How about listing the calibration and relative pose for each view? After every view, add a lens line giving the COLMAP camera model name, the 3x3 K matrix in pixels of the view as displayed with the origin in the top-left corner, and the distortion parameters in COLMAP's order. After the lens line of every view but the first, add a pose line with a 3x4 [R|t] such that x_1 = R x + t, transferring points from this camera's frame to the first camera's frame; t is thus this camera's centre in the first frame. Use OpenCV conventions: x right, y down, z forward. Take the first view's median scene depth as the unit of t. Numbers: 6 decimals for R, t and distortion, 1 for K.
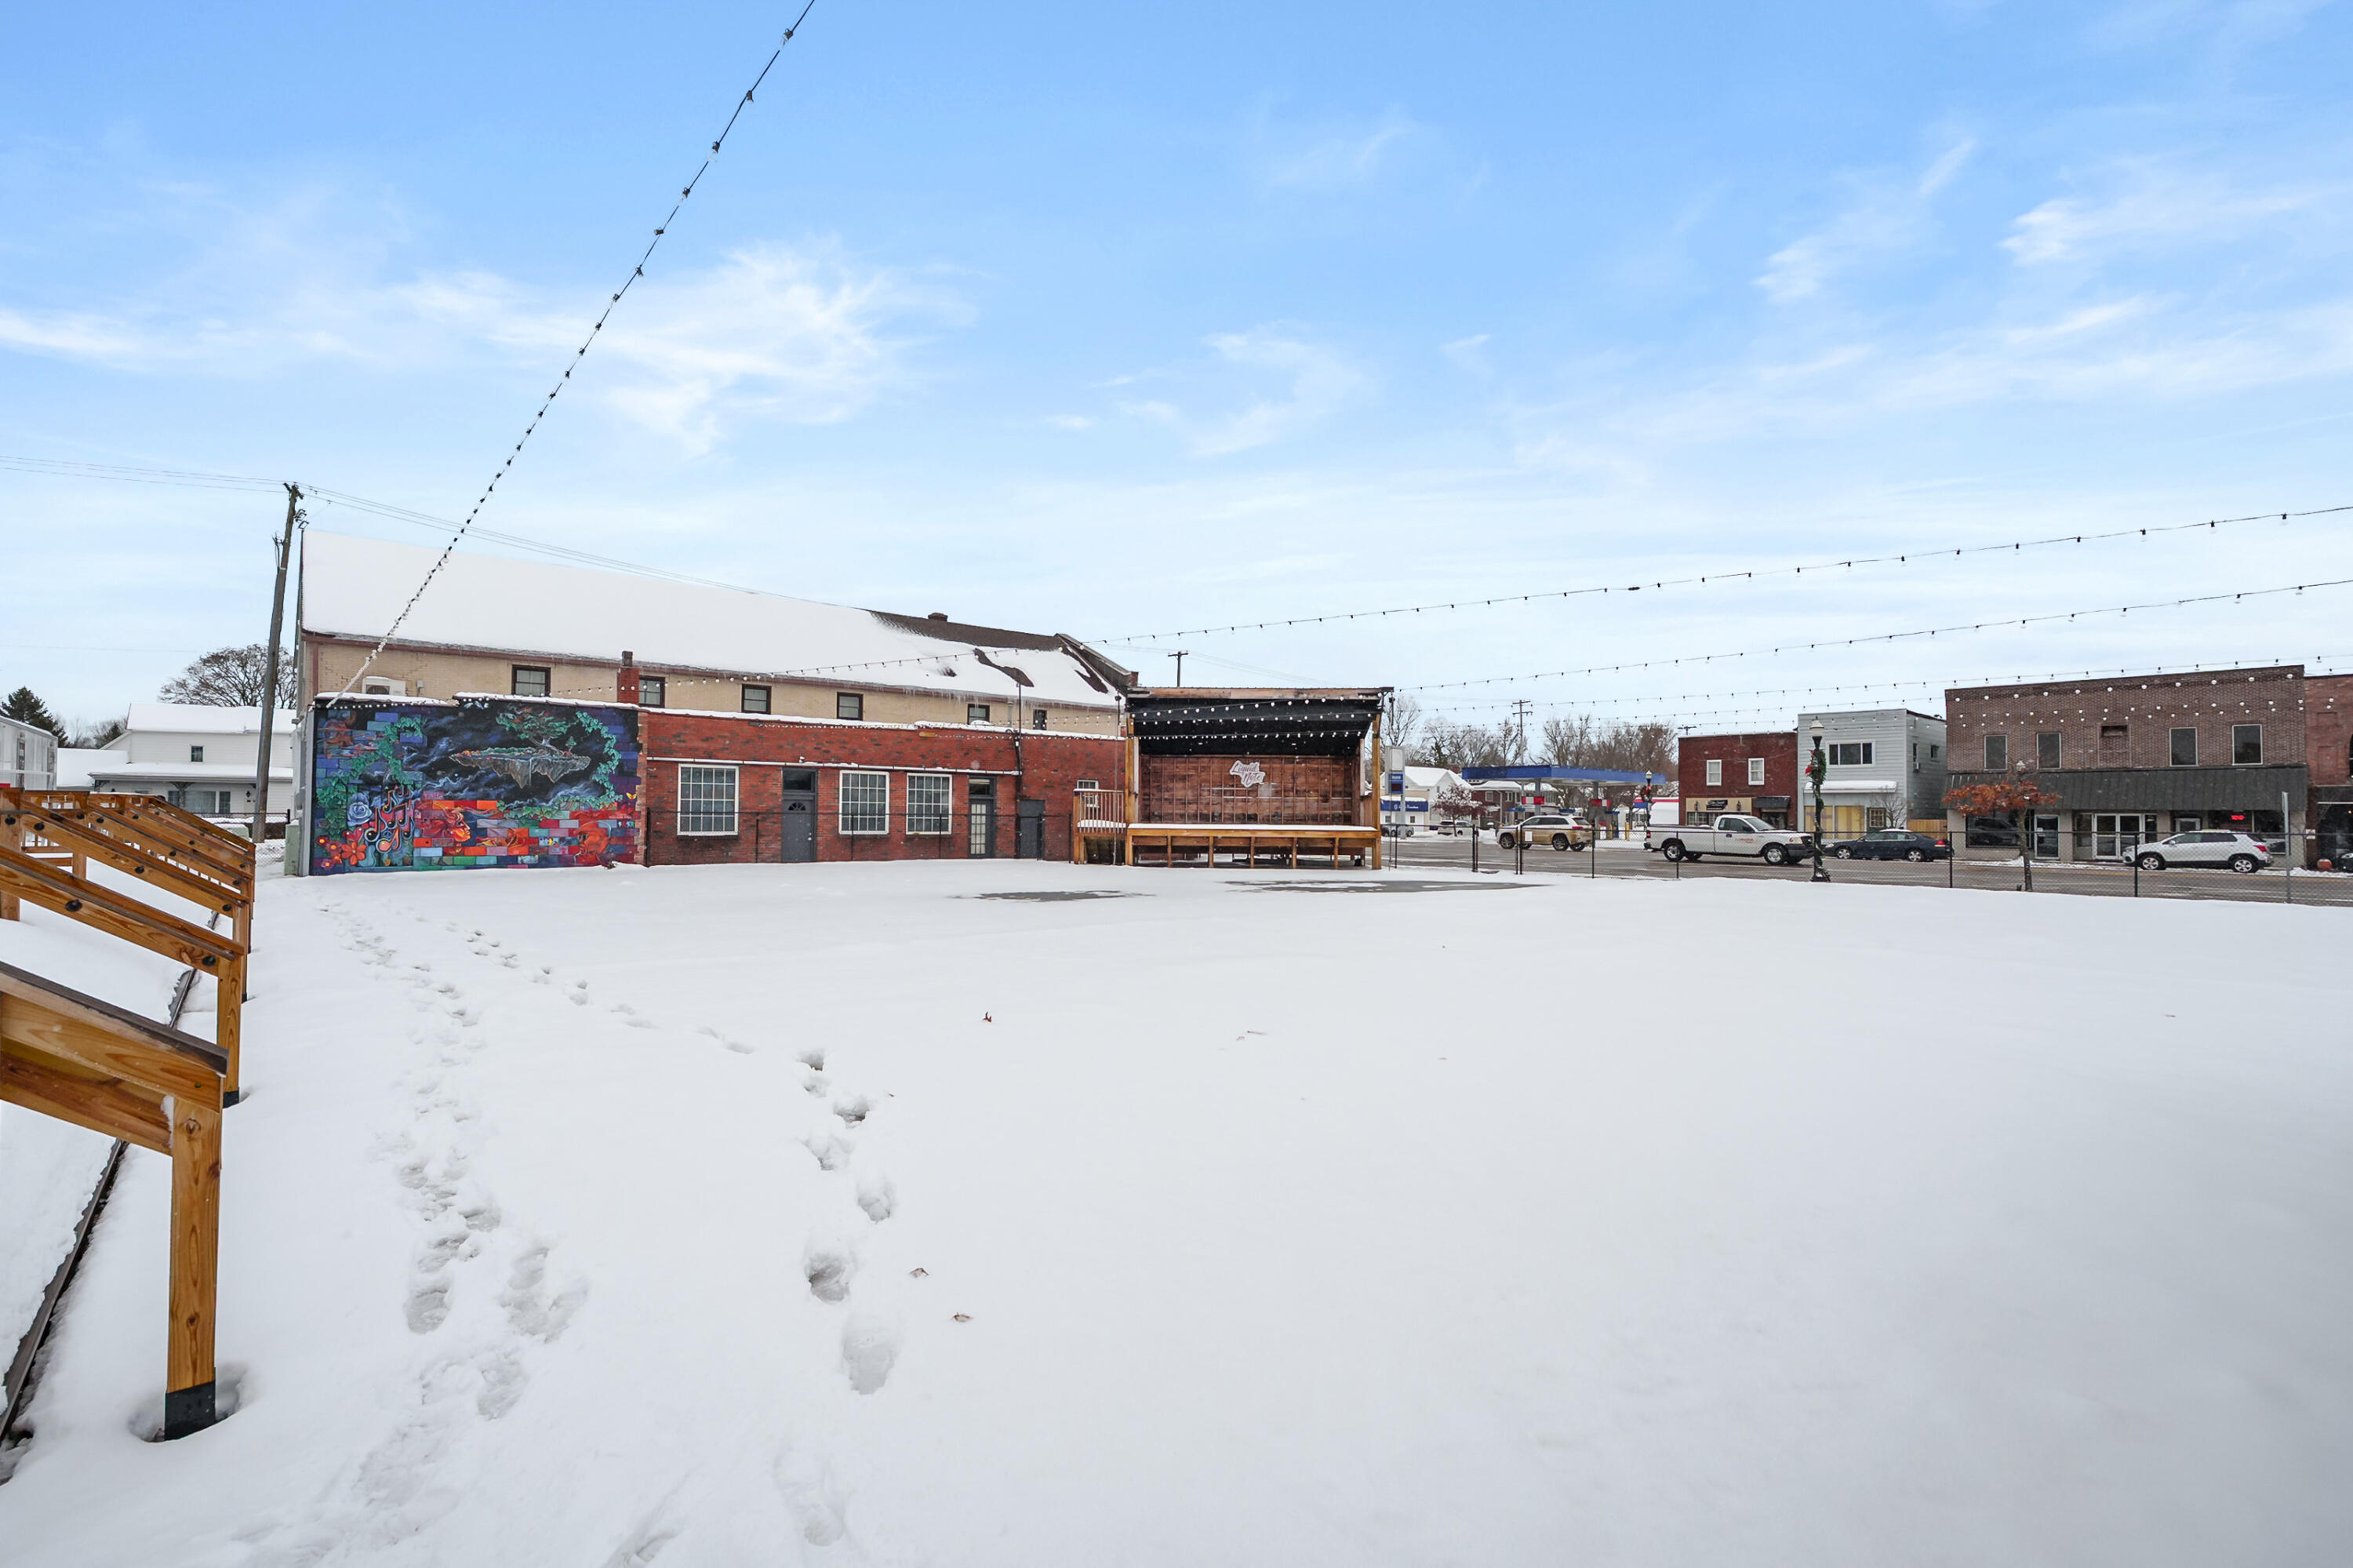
lens RADIAL K [[1076.0, 0, 1176.5], [0, 1076.0, 784.0], [0, 0, 1]] dist [0.000929, -0.000016]
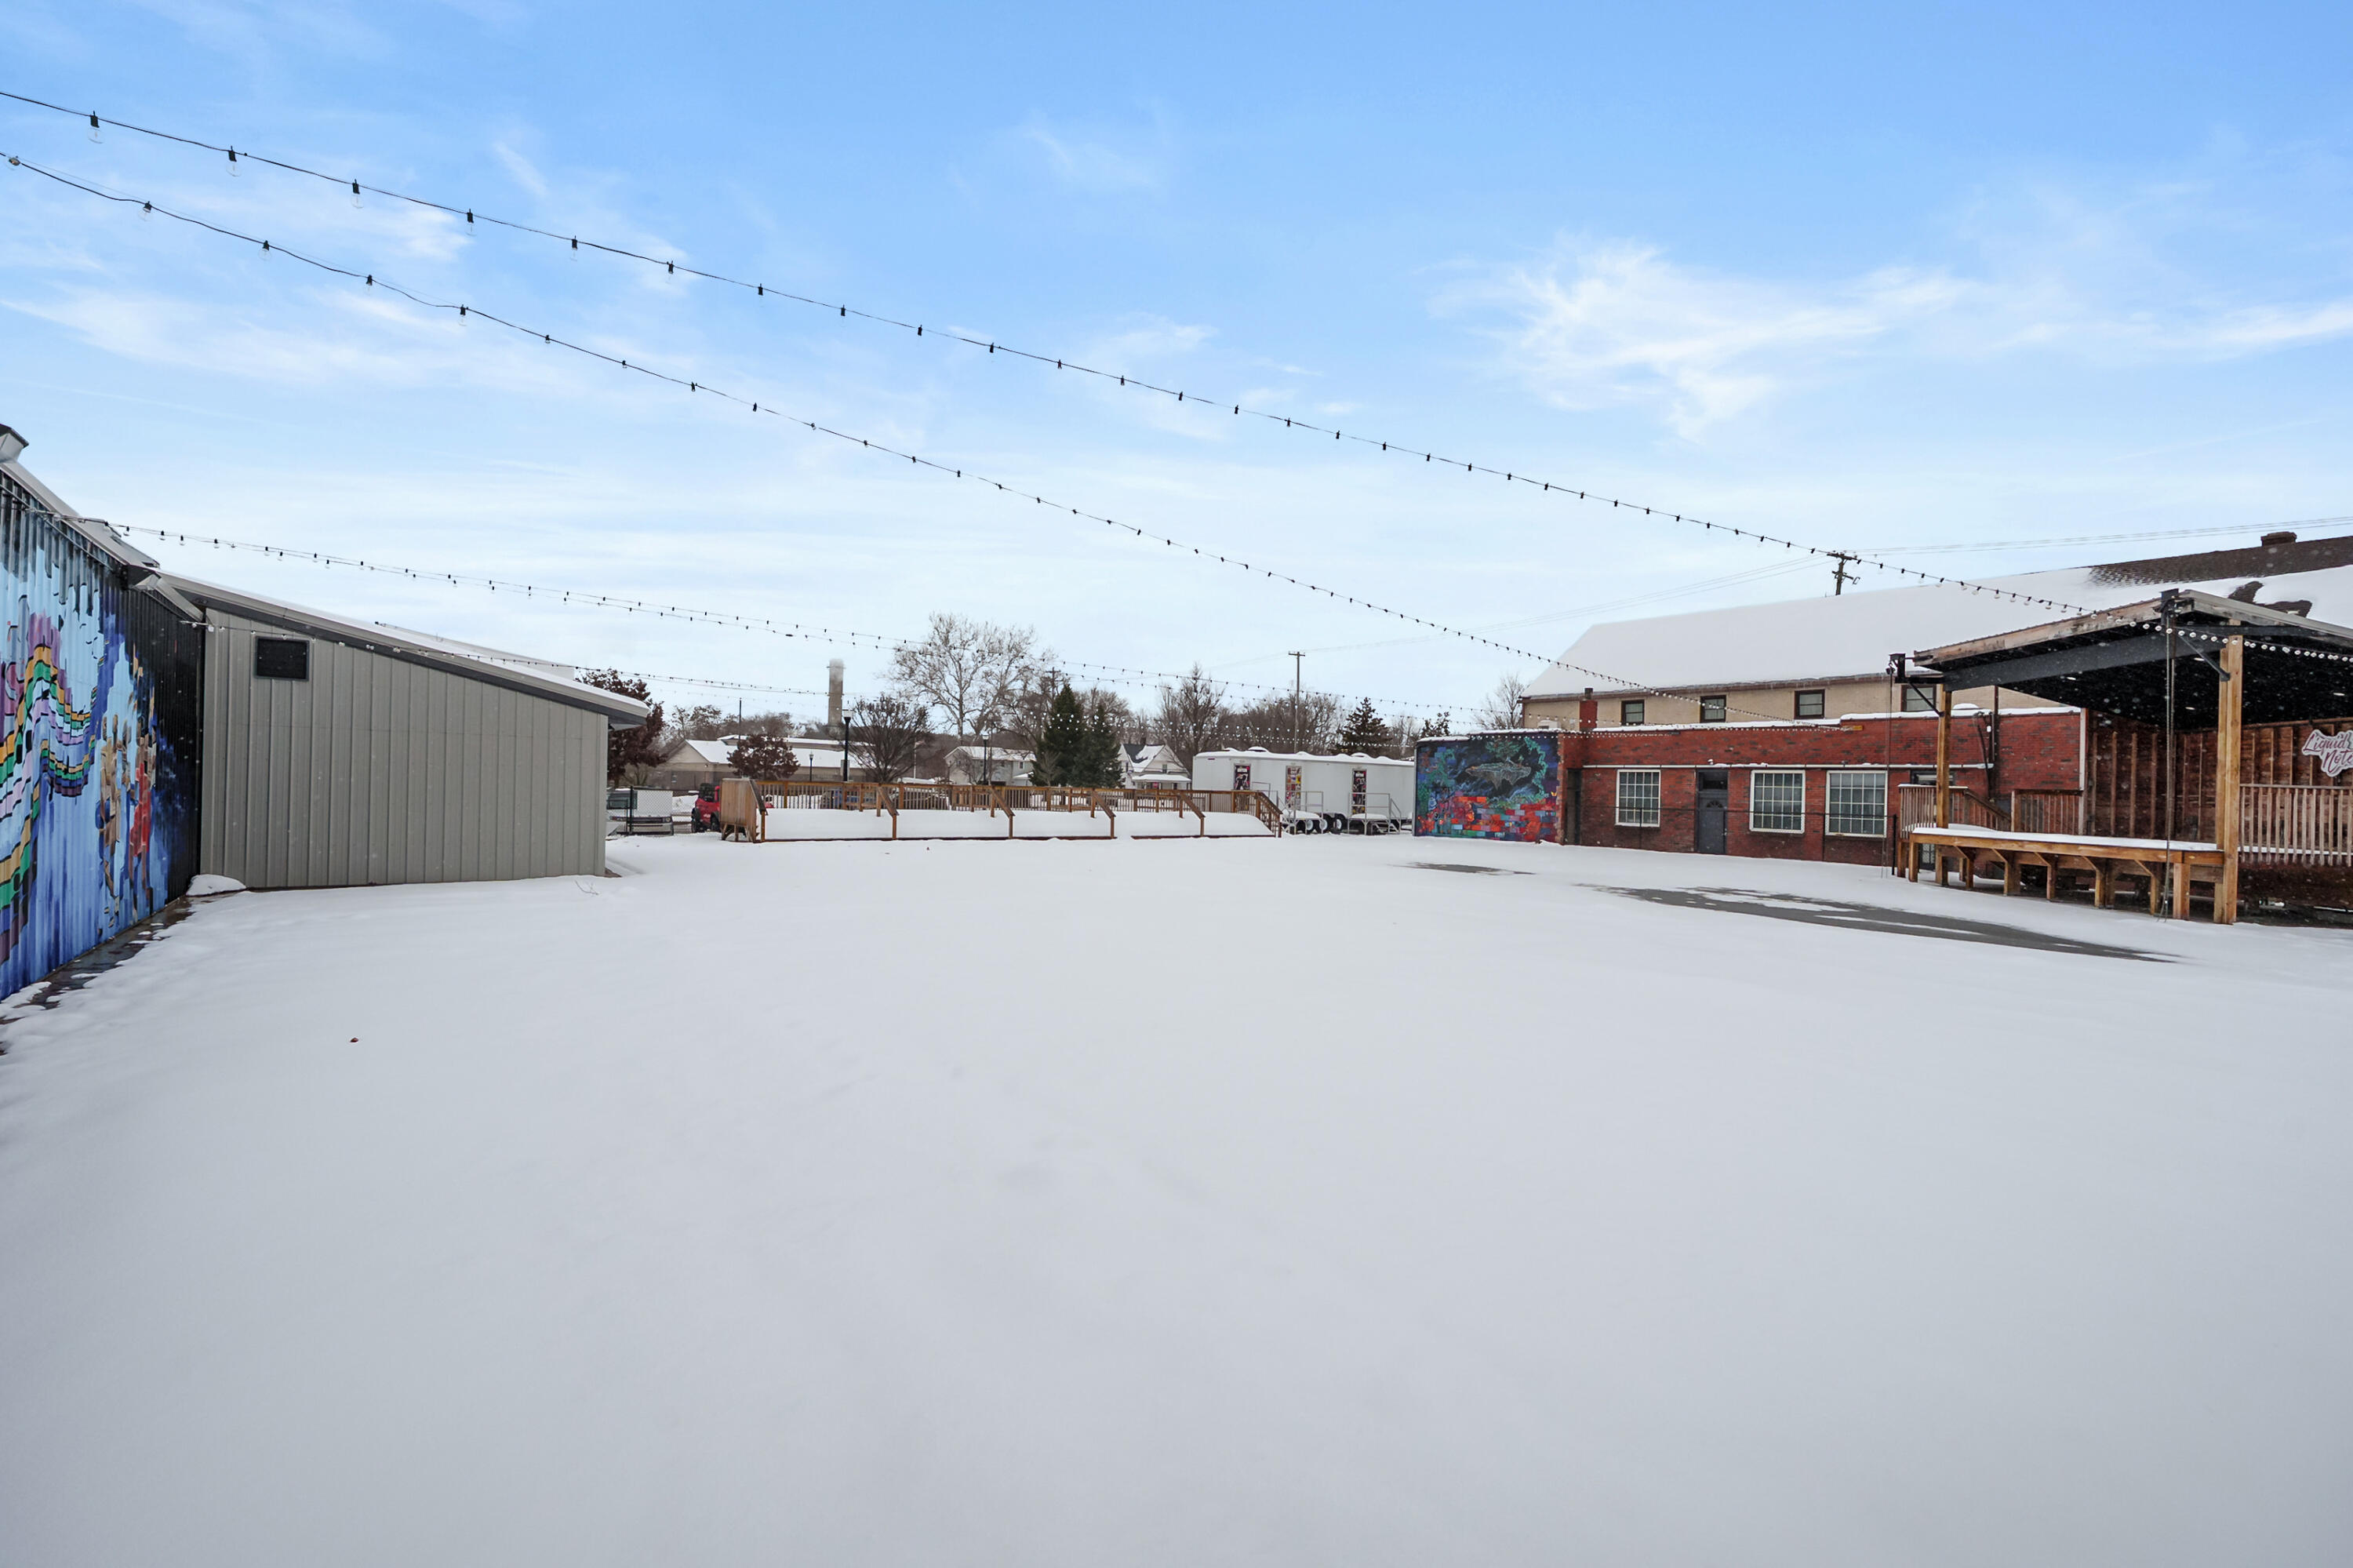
lens RADIAL K [[1076.0, 0, 1176.5], [0, 1076.0, 784.0], [0, 0, 1]] dist [0.000929, -0.000016]
pose [[-0.090809, -0.019642, -0.995675, 0.931129], [-0.001990, 0.999807, -0.019542, 0.026402], [0.995866, 0.000206, -0.090830, 0.634415]]
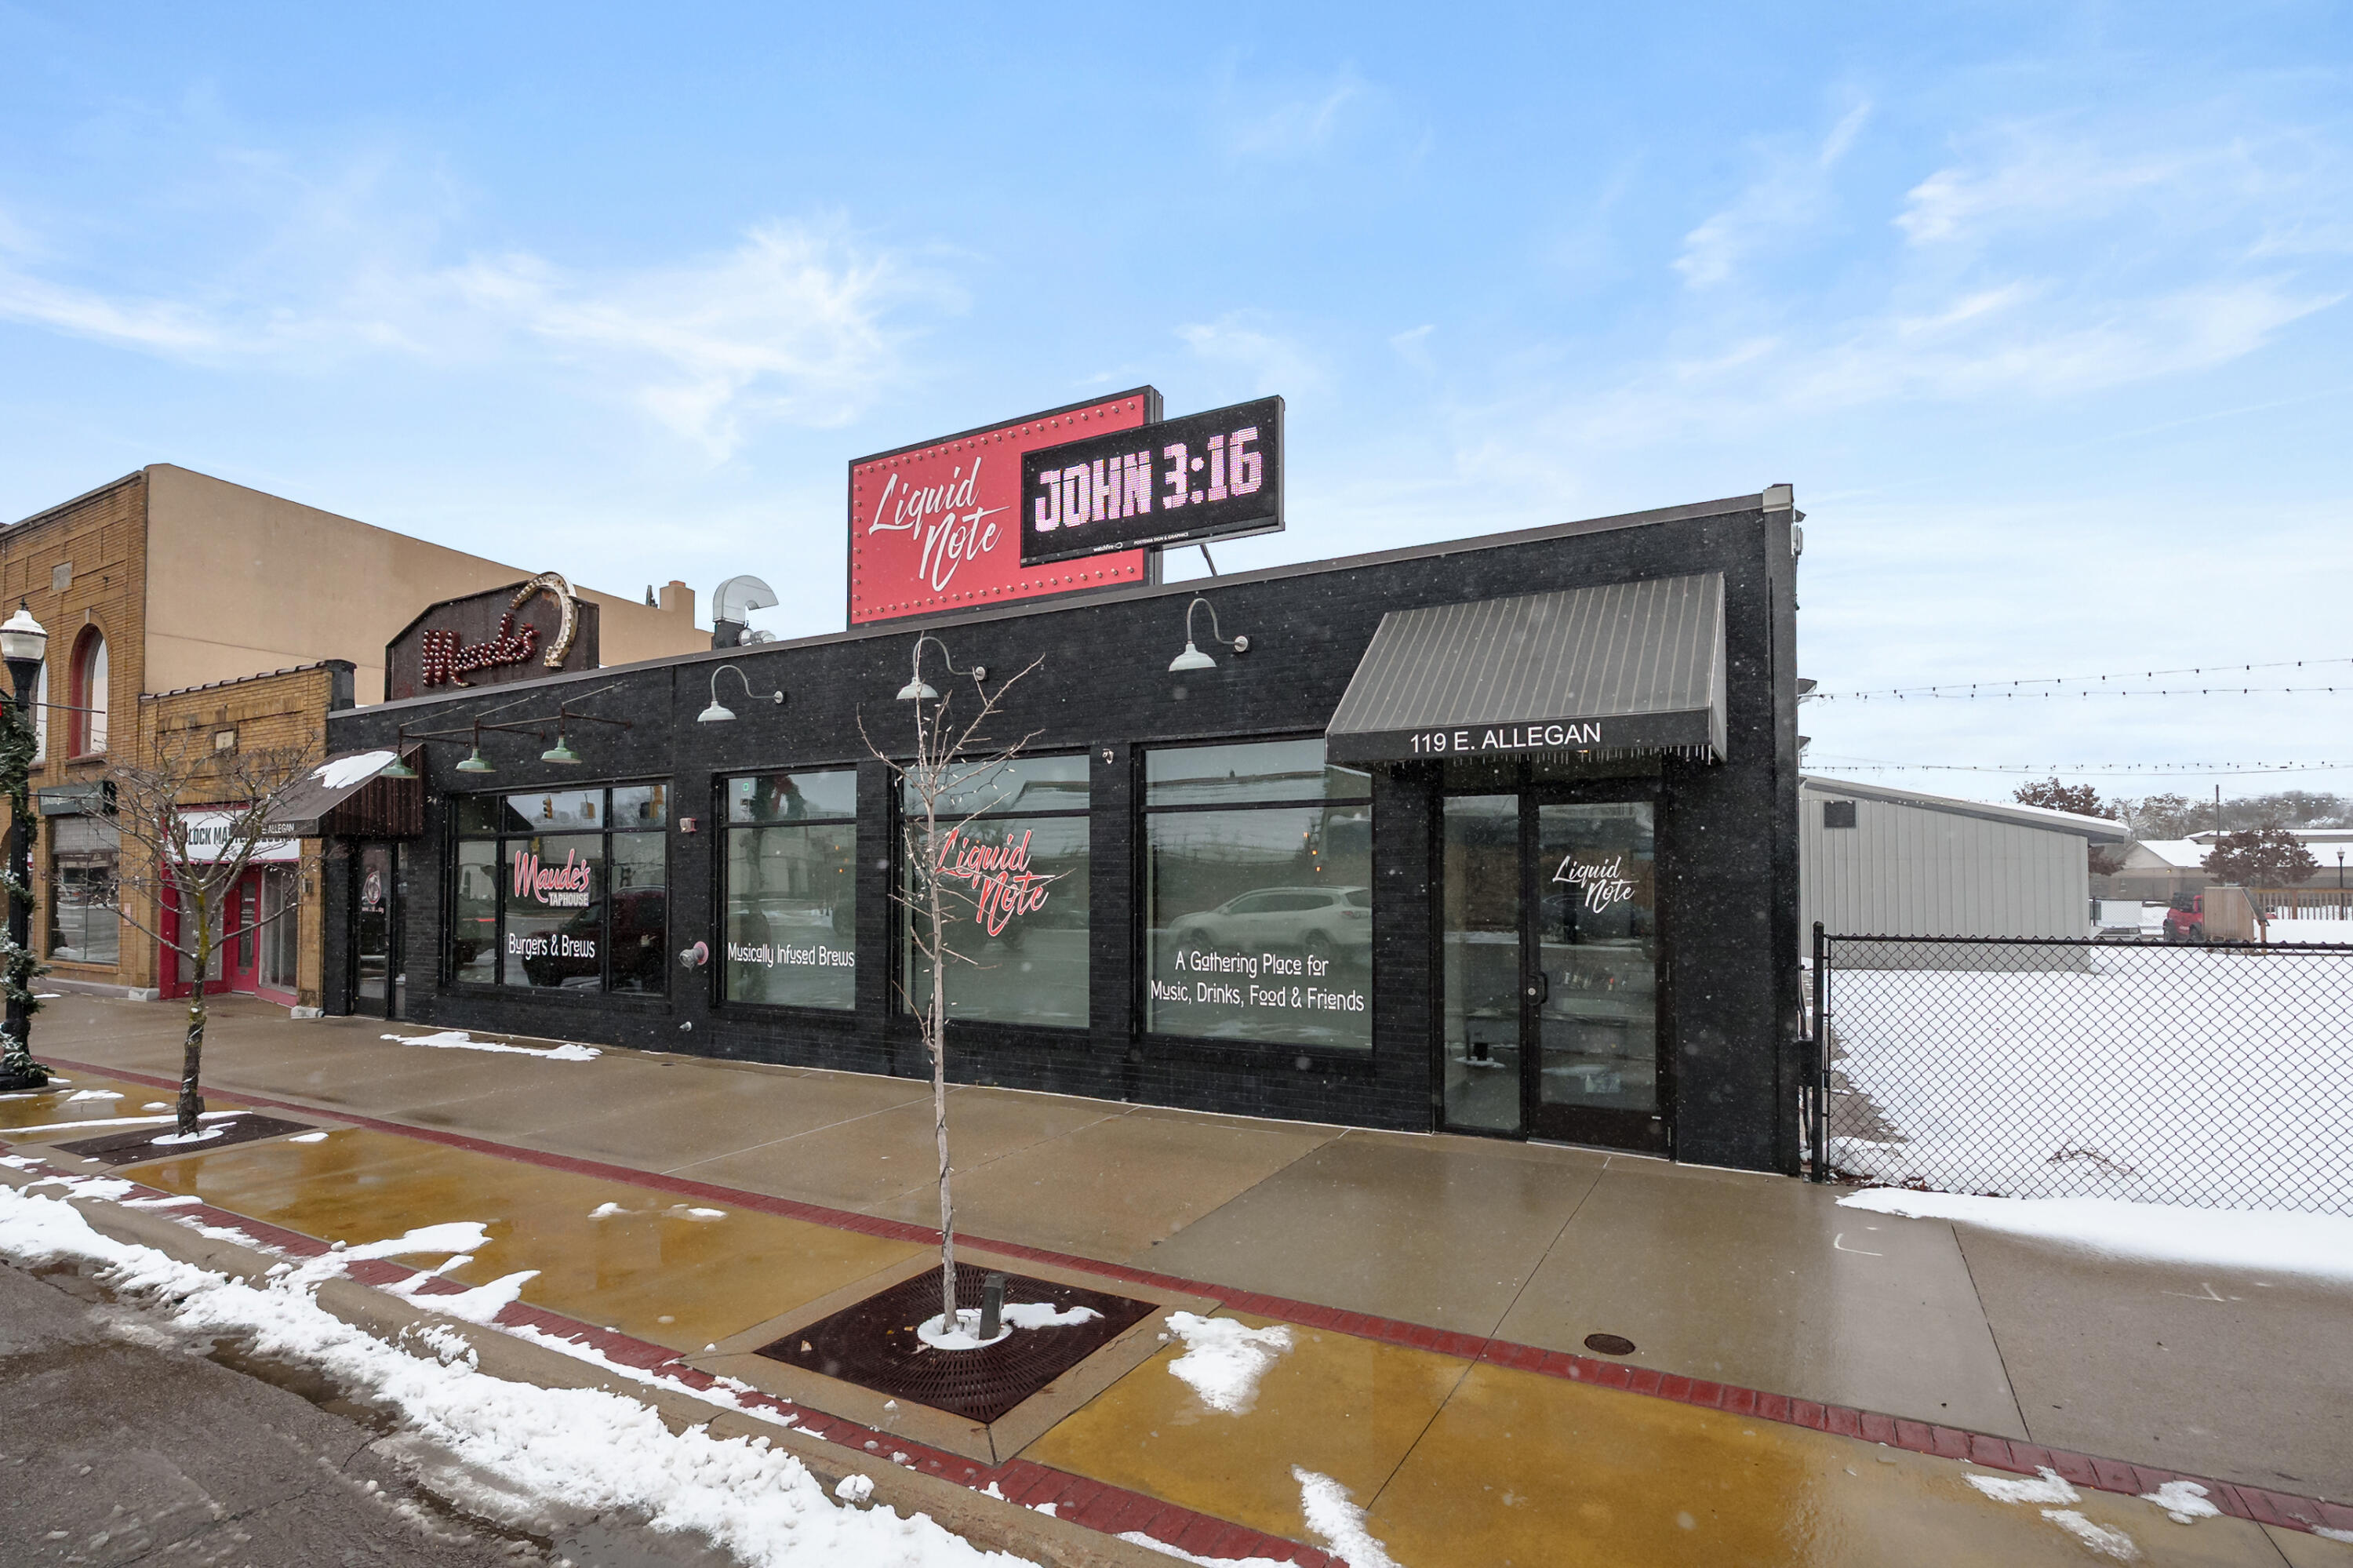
lens RADIAL K [[1150.6, 0, 1134.5], [0, 1150.6, 858.5], [0, 0, 1]] dist [-0.003032, -0.000549]
pose [[-0.943560, -0.020397, -0.330574, 1.544378], [-0.004621, 0.998815, -0.048441, 0.036427], [0.331170, -0.044179, -0.942536, 0.933363]]
